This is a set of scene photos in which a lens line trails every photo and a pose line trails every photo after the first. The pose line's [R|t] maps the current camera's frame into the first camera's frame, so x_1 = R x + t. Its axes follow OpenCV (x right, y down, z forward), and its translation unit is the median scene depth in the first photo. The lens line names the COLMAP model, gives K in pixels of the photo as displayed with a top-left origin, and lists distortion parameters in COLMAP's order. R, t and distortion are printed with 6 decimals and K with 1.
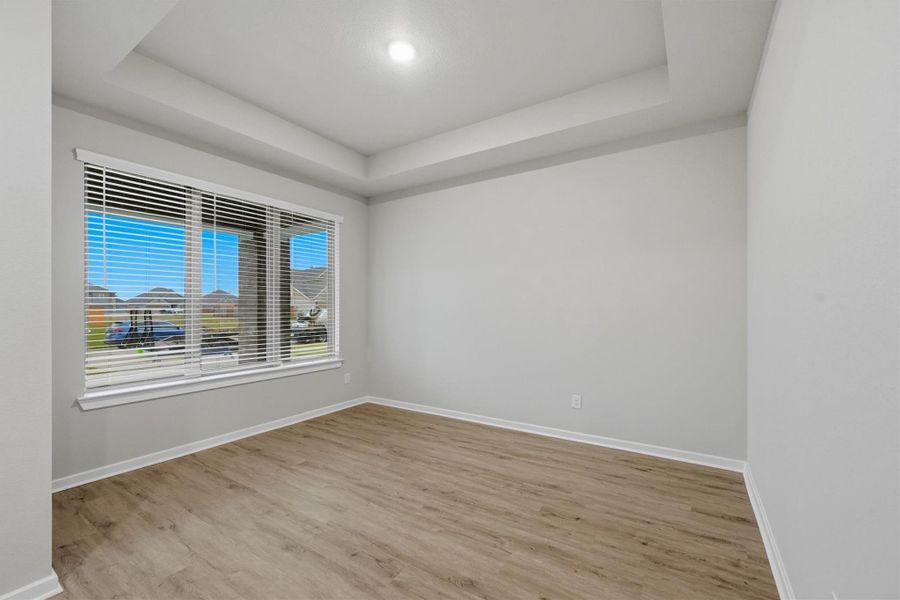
lens RADIAL K [[369.6, 0, 451.3], [0, 369.6, 305.1], [0, 0, 1]] dist [0.002492, -0.000067]
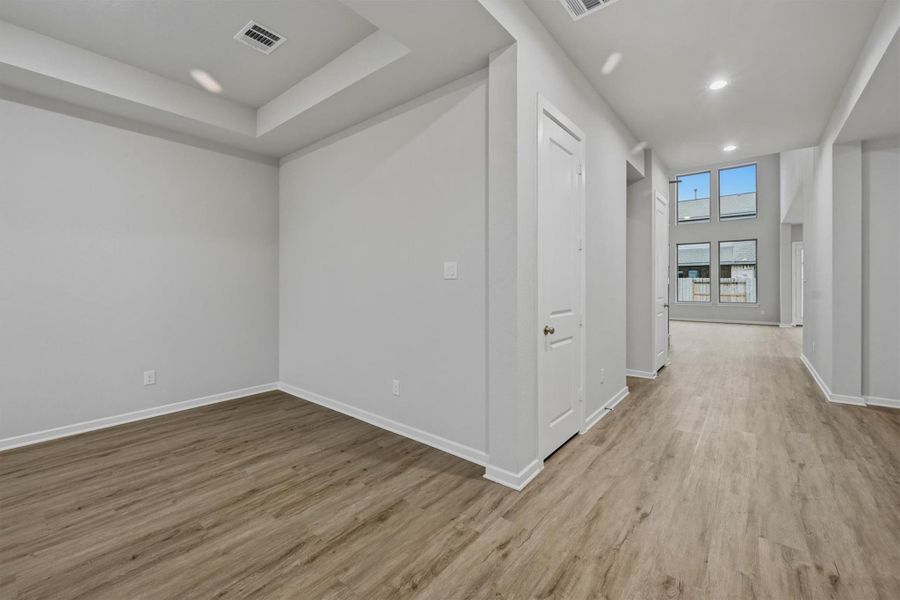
lens RADIAL K [[369.6, 0, 449.7], [0, 369.6, 290.9], [0, 0, 1]] dist [0.002492, -0.000067]
pose [[0.113424, -0.016282, 0.993413, -0.838007], [-0.008751, 0.999811, 0.017386, -0.009420], [-0.993508, -0.010665, 0.113260, 0.094228]]
